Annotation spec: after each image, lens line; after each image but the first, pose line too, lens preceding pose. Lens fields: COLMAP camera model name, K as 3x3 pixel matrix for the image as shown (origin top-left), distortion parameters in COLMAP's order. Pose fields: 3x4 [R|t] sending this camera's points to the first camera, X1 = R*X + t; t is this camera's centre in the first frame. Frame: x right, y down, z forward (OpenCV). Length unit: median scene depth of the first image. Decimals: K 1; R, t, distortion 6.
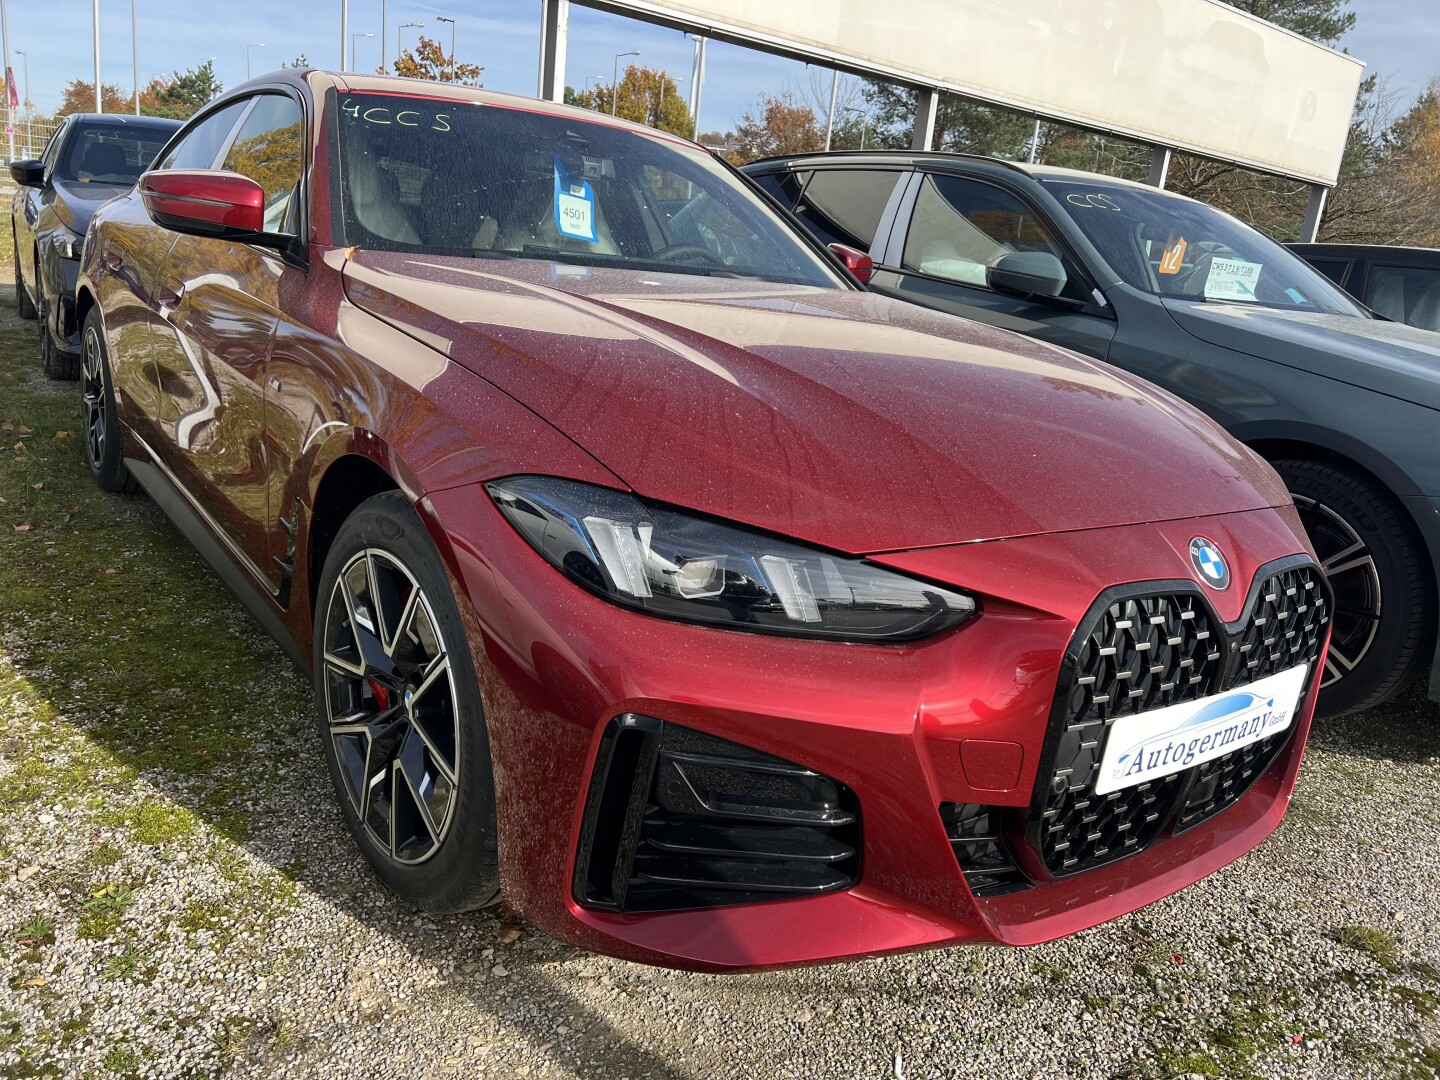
lens RADIAL K [[1089.3, 0, 741.3], [0, 1089.3, 543.4], [0, 0, 1]] dist [0.042619, -0.044349]
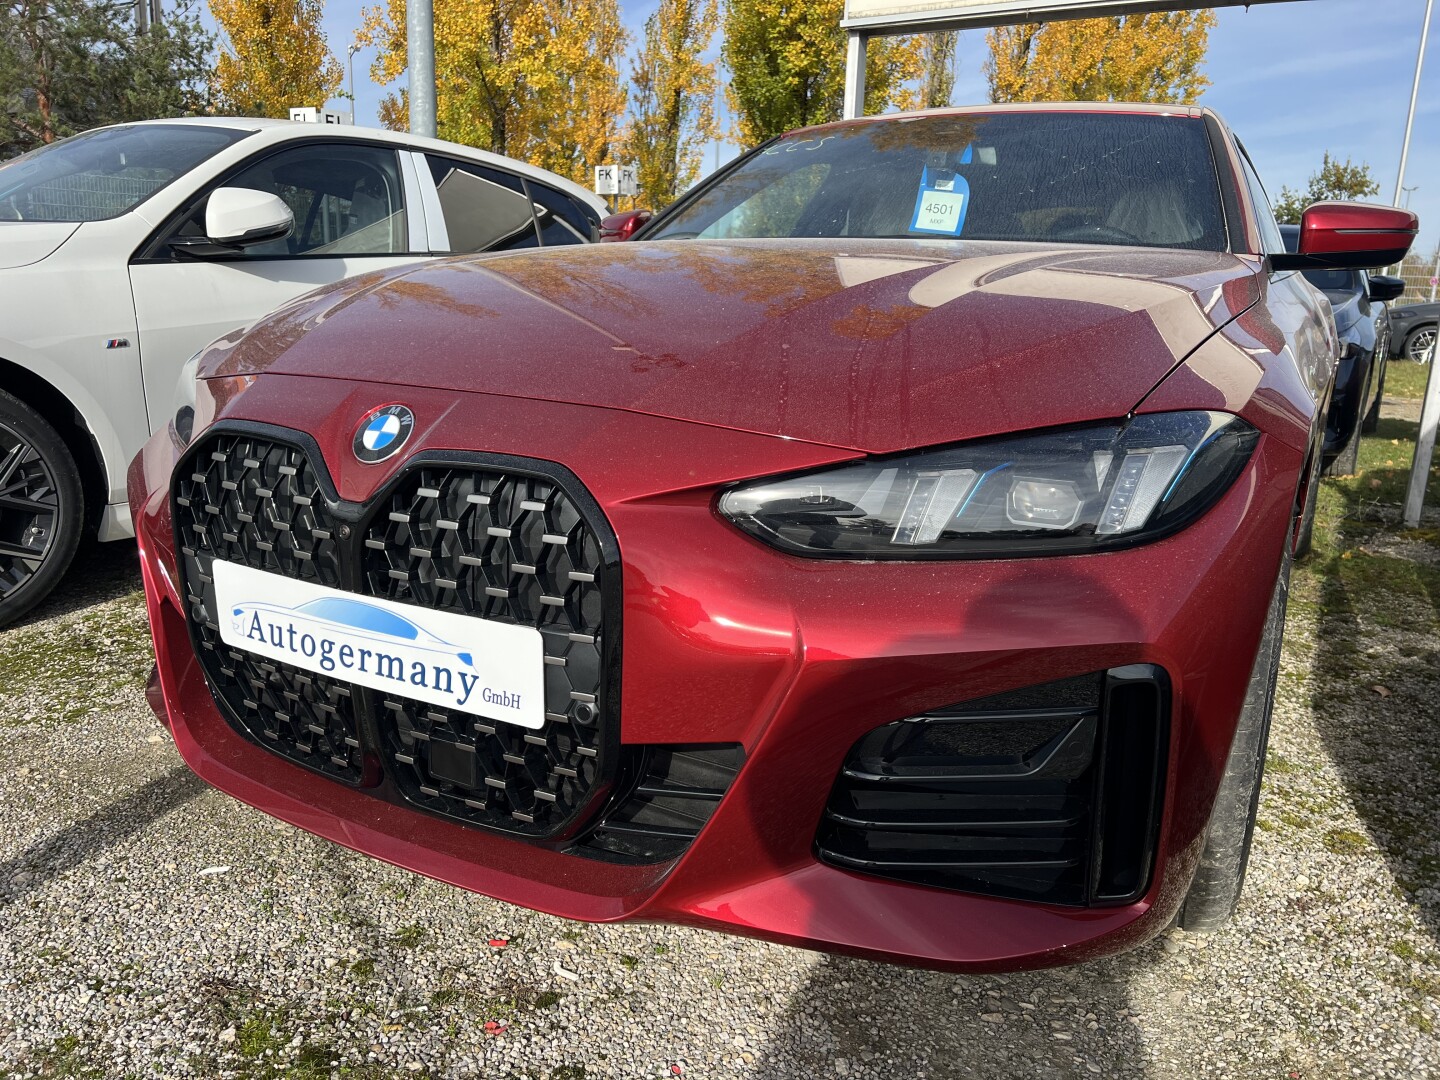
lens RADIAL K [[1089.7, 0, 711.4], [0, 1089.7, 543.9], [0, 0, 1]] dist [0.059869, -0.072546]
pose [[0.391041, 0.115915, -0.913045, 1.171360], [-0.236817, 0.971308, 0.021887, 0.020375], [0.889385, 0.207665, 0.407272, 0.833240]]
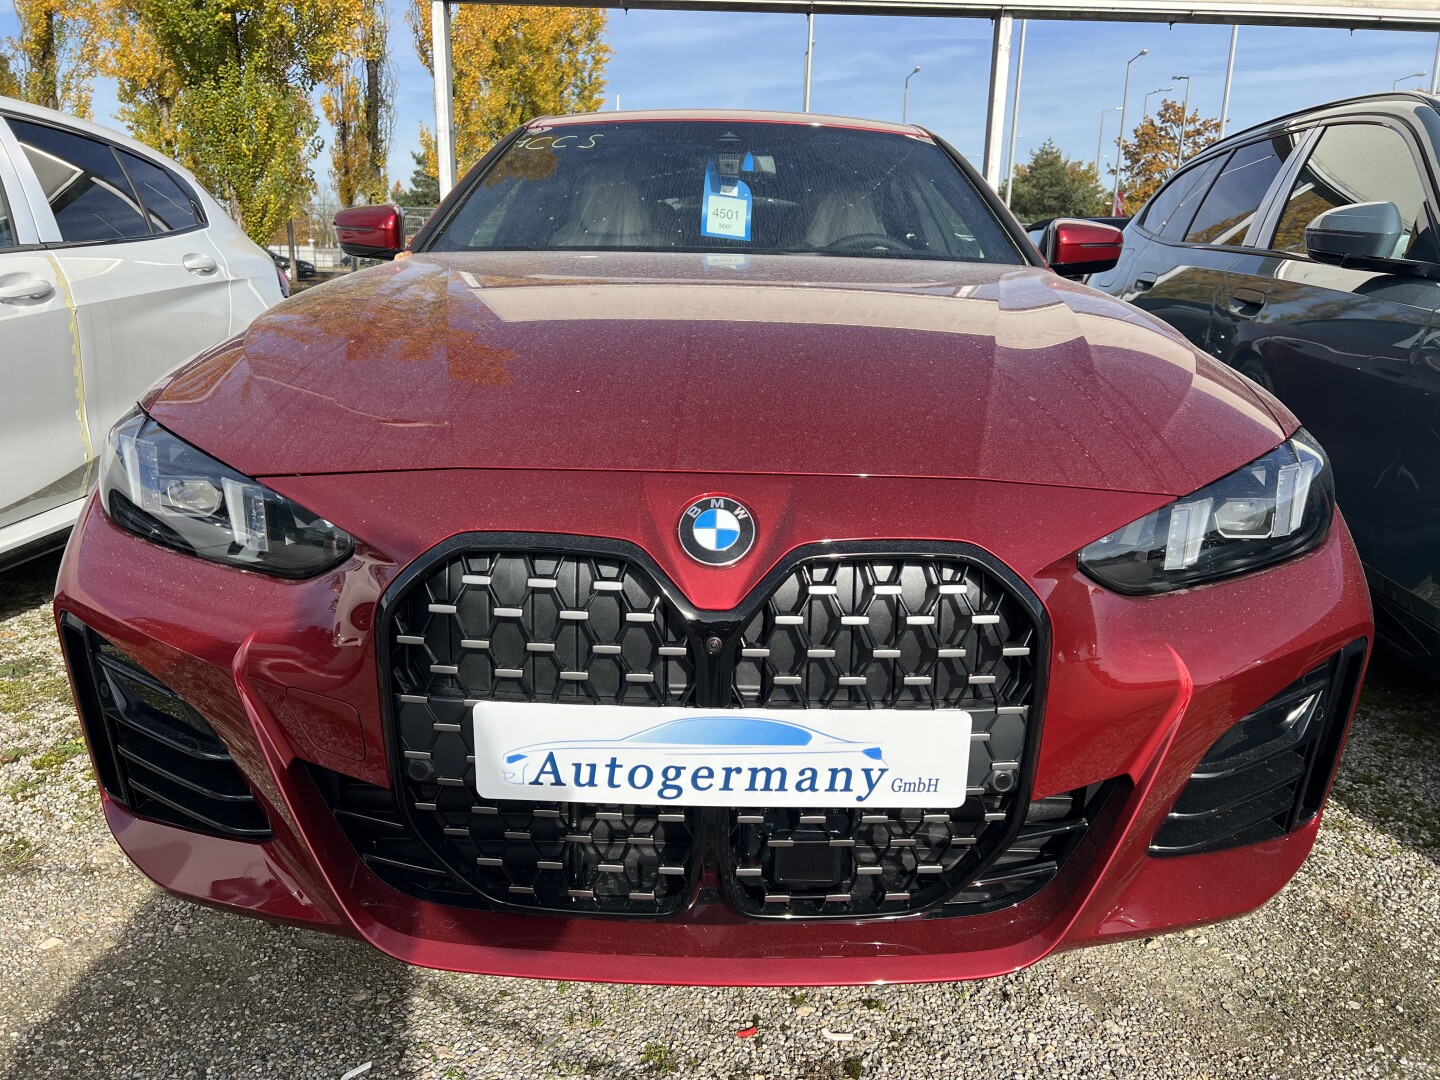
lens RADIAL K [[1087.4, 0, 733.6], [0, 1087.4, 547.3], [0, 0, 1]] dist [0.067657, -0.081613]
pose [[0.796704, 0.065574, -0.600802, 0.806771], [-0.099999, 0.994697, -0.024040, 0.042474], [0.596040, 0.079232, 0.799036, 0.392610]]
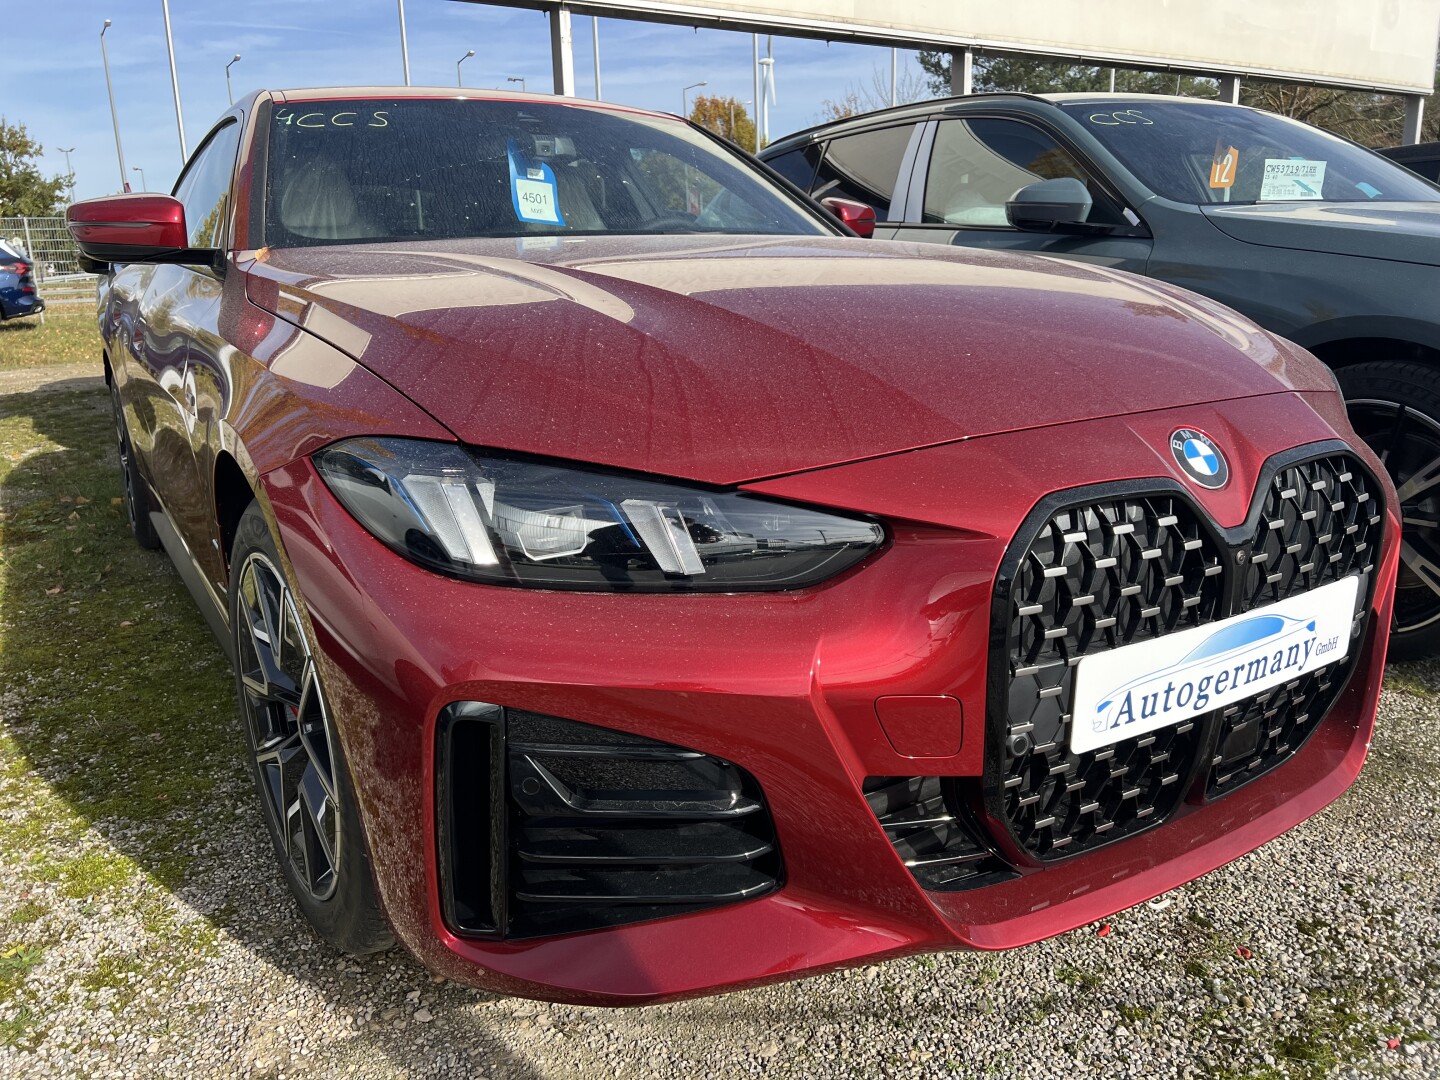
lens RADIAL K [[1088.0, 0, 733.4], [0, 1088.0, 531.6], [0, 0, 1]] dist [0.060280, -0.071601]
pose [[0.987784, -0.106535, -0.113720, 0.160254], [0.103456, 0.994098, -0.032661, 0.058027], [0.116529, 0.020497, 0.992976, 0.144478]]
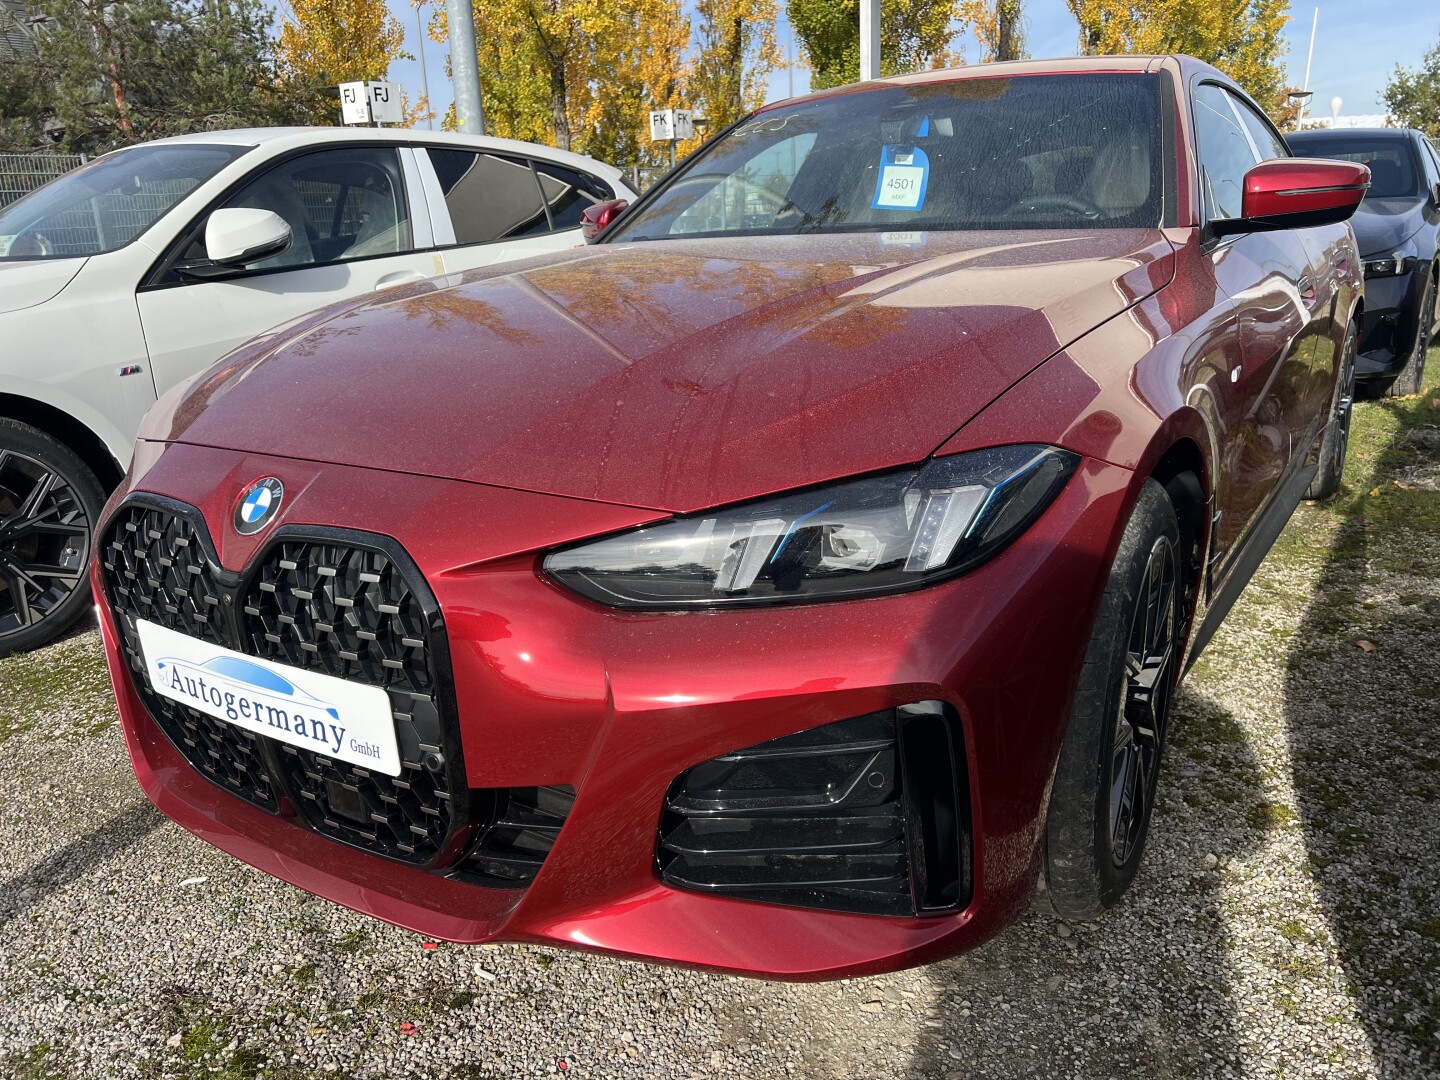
lens RADIAL K [[1090.7, 0, 727.9], [0, 1090.7, 544.5], [0, 0, 1]] dist [0.053884, -0.063944]
pose [[0.326922, 0.152294, -0.932700, 1.273498], [-0.180091, 0.978884, 0.096711, -0.096987], [0.927734, 0.136354, 0.347445, 0.966443]]
